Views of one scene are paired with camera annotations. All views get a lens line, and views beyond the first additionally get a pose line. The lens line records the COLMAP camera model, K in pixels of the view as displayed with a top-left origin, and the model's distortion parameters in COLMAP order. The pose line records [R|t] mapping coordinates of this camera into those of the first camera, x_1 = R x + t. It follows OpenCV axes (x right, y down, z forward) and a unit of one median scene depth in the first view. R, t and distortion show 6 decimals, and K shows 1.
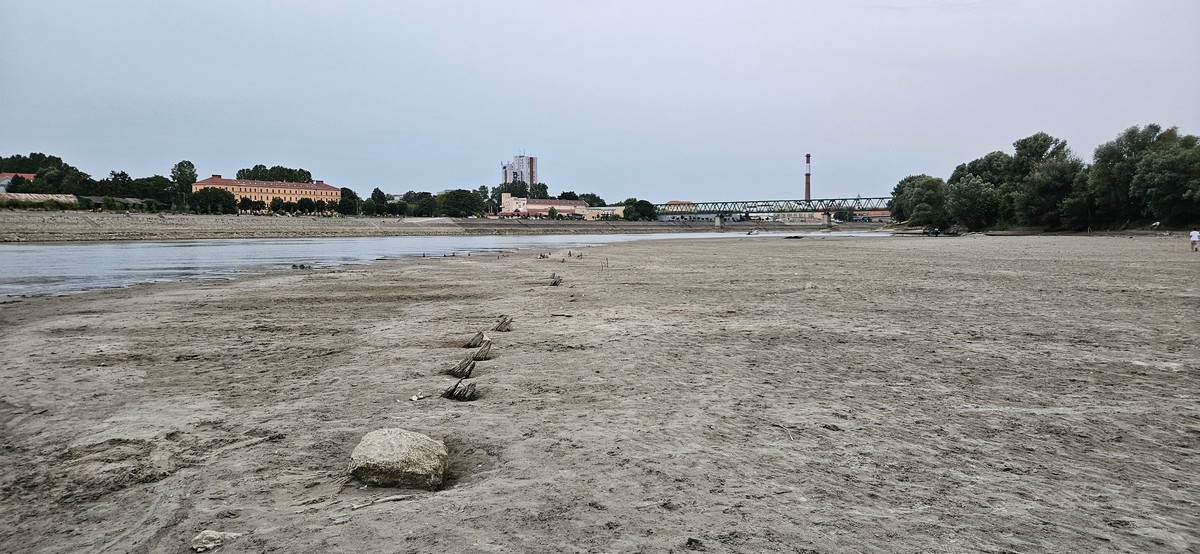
lens RADIAL K [[848.1, 0, 603.8], [0, 848.1, 269.1], [0, 0, 1]] dist [0.097026, -0.011111]
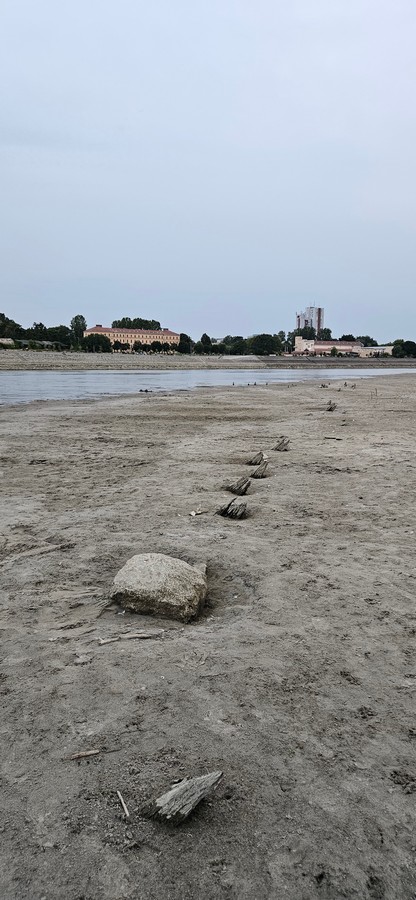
lens RADIAL K [[636.1, 0, 213.4], [0, 636.1, 450.3], [0, 0, 1]] dist [0.097026, -0.011111]
pose [[0.970080, 0.041064, -0.239288, 0.002914], [-0.020166, 0.995815, 0.089139, -0.007157], [0.241947, -0.081647, 0.966848, 0.167483]]
